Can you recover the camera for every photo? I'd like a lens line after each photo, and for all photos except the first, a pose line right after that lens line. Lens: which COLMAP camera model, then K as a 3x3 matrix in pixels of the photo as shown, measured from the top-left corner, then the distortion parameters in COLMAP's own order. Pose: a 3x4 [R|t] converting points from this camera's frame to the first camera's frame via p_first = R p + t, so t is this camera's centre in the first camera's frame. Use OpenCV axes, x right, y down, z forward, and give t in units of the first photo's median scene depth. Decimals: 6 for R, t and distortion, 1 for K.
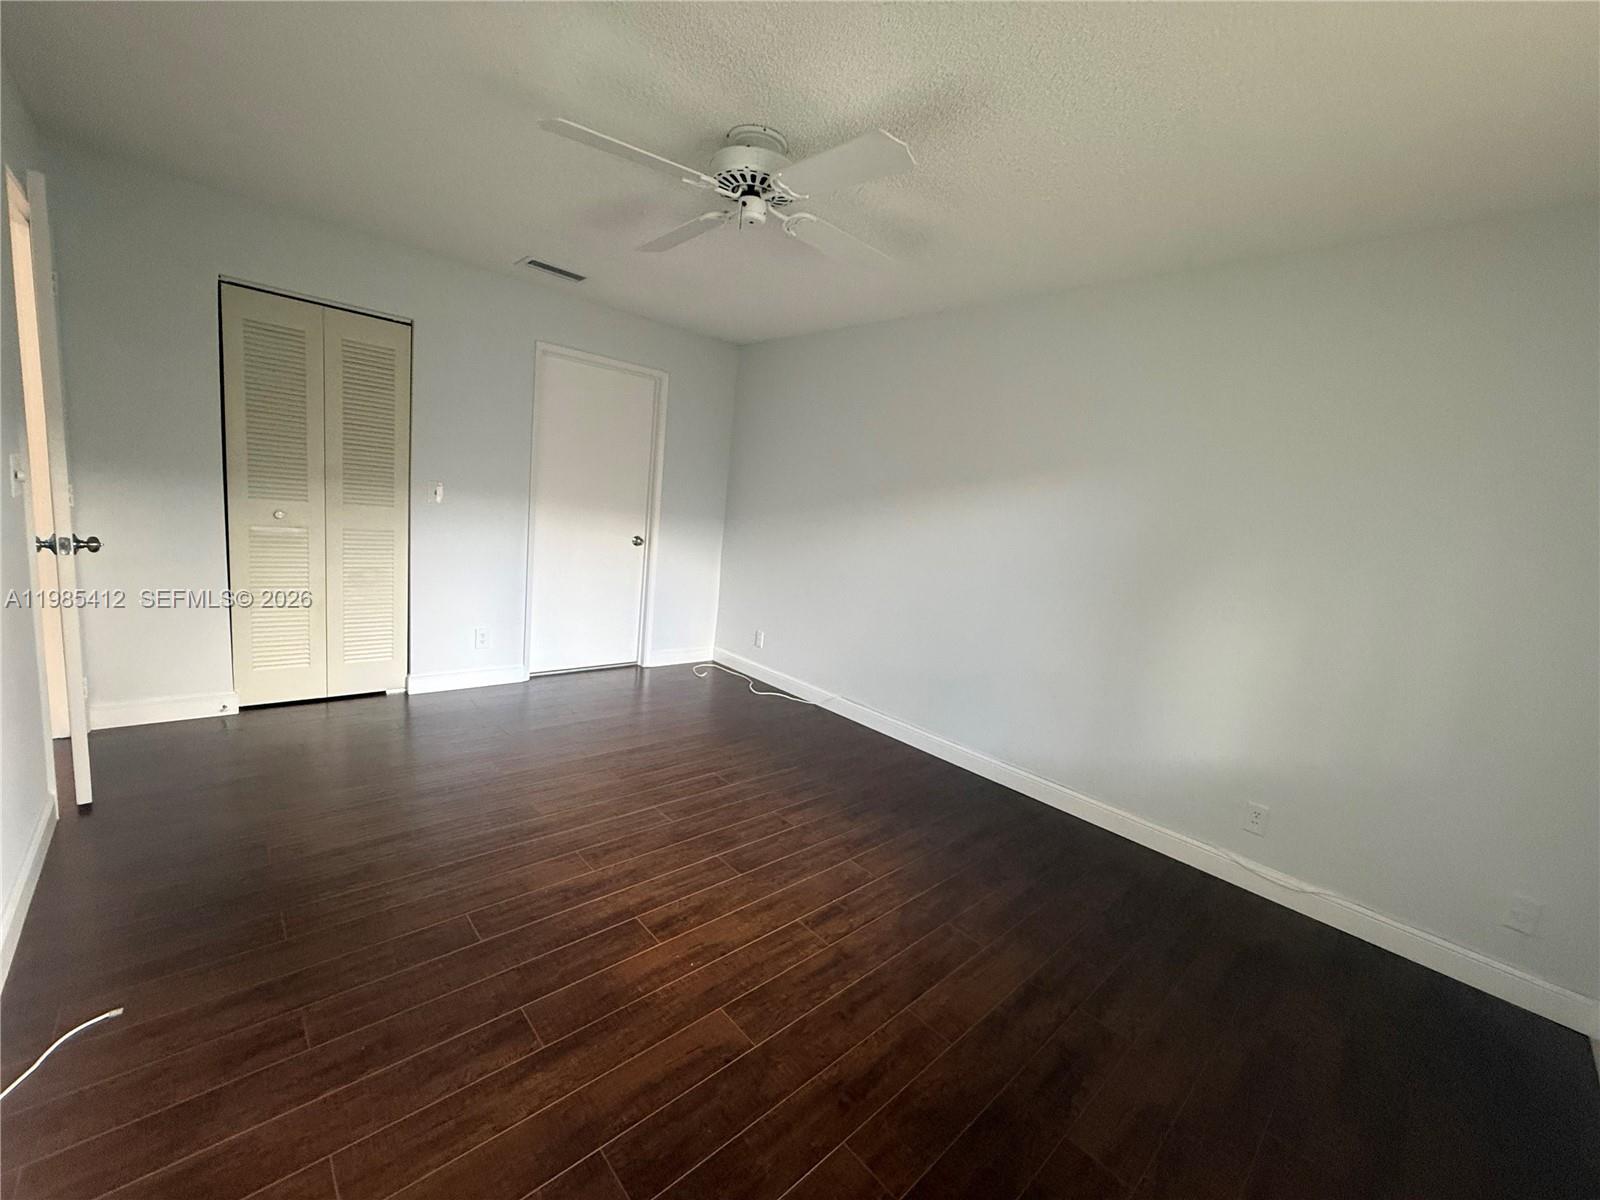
lens RADIAL K [[639.3, 0, 798.5], [0, 639.3, 602.2], [0, 0, 1]] dist [-0.000619, -0.000020]
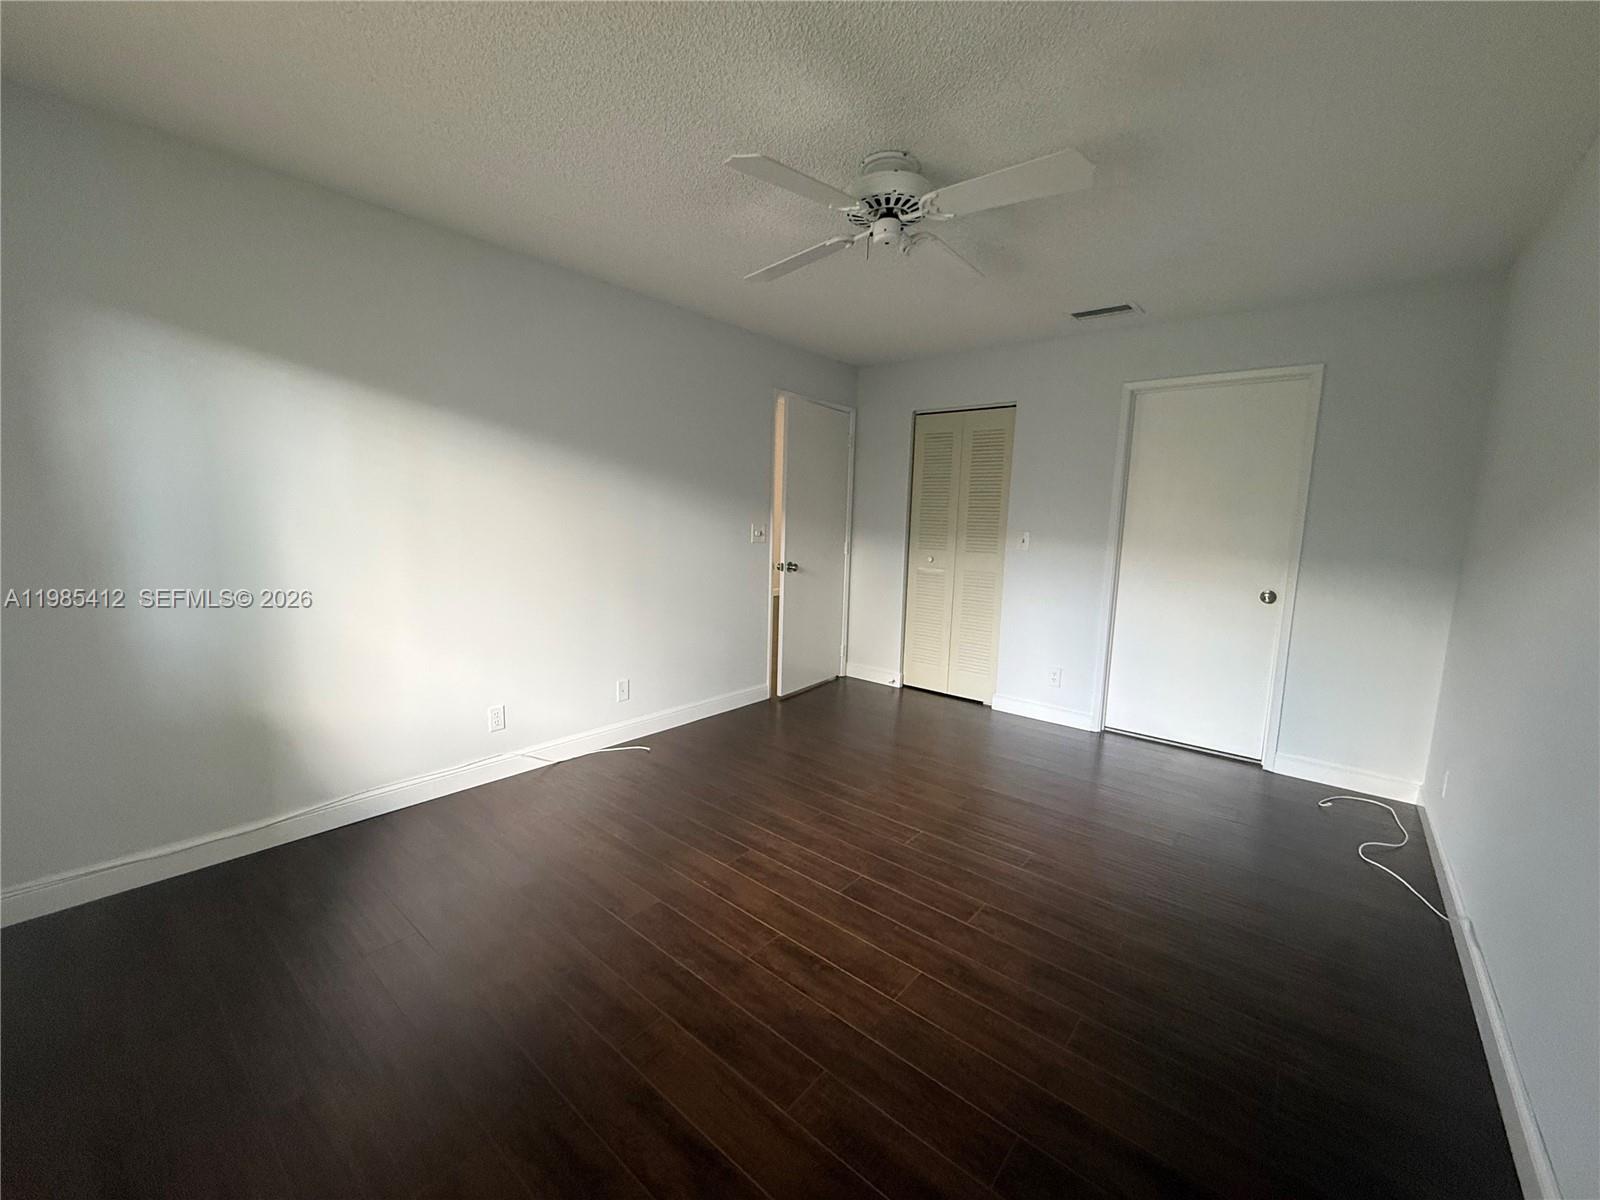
lens RADIAL K [[637.7, 0, 796.7], [0, 637.7, 600.7], [0, 0, 1]] dist [0.000165, 0.000207]
pose [[0.131416, 0.037099, -0.990633, 0.686483], [-0.171907, 0.985013, 0.014084, -0.011765], [0.976308, 0.168446, 0.135824, 0.591336]]
